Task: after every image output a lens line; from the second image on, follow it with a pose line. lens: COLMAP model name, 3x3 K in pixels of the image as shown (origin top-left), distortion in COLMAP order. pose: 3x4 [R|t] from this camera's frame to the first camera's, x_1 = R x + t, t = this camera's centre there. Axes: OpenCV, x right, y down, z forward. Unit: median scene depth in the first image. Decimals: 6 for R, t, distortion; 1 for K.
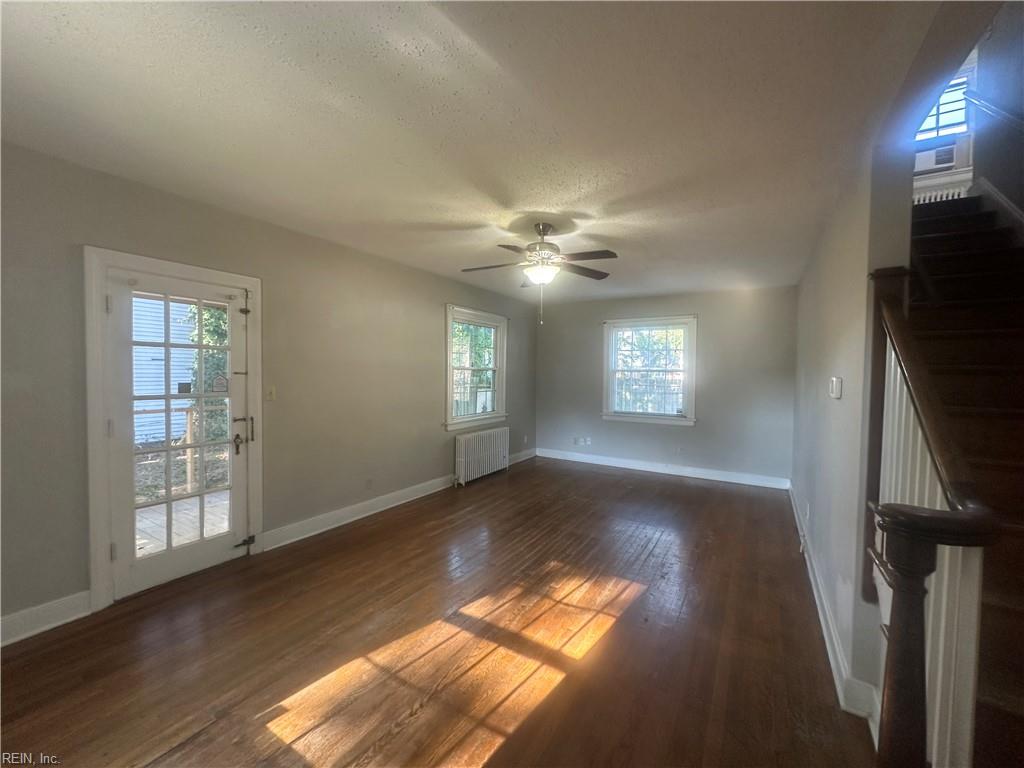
lens RADIAL K [[411.0, 0, 511.1], [0, 411.0, 385.2], [0, 0, 1]] dist [0.000303, -0.000018]
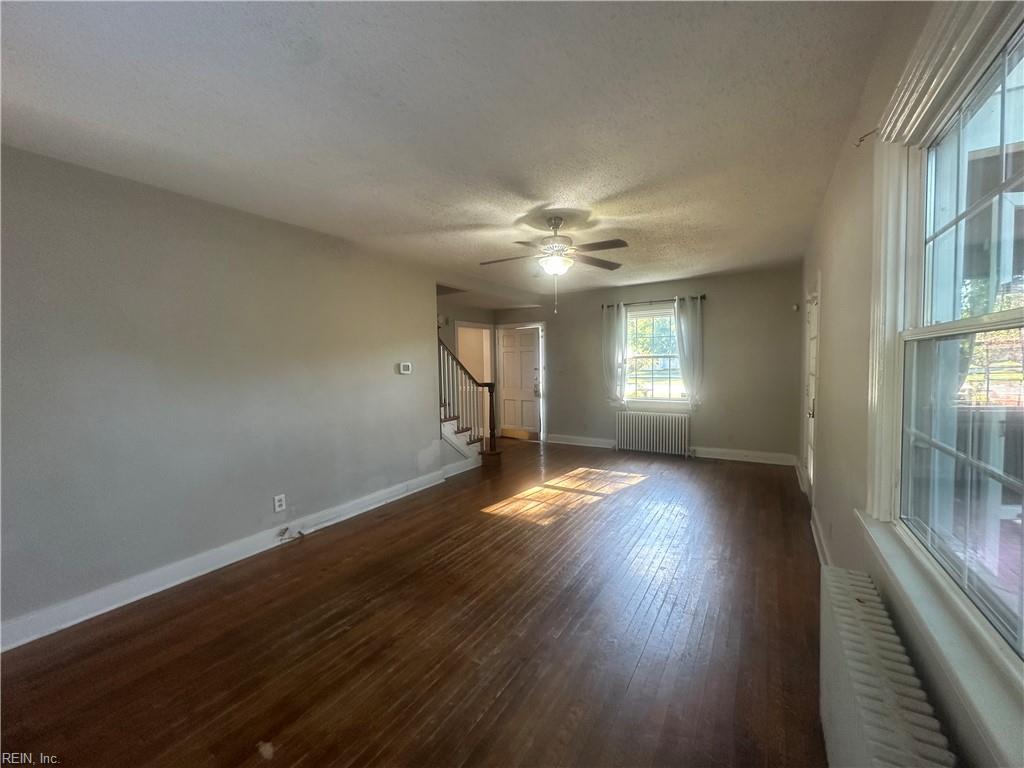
lens RADIAL K [[411.0, 0, 513.4], [0, 411.0, 382.6], [0, 0, 1]] dist [0.000303, -0.000018]
pose [[-0.999964, 0.003508, 0.007689, 0.216075], [0.004110, 0.996809, 0.079713, -0.068963], [-0.007385, 0.079742, -0.996788, 2.511454]]
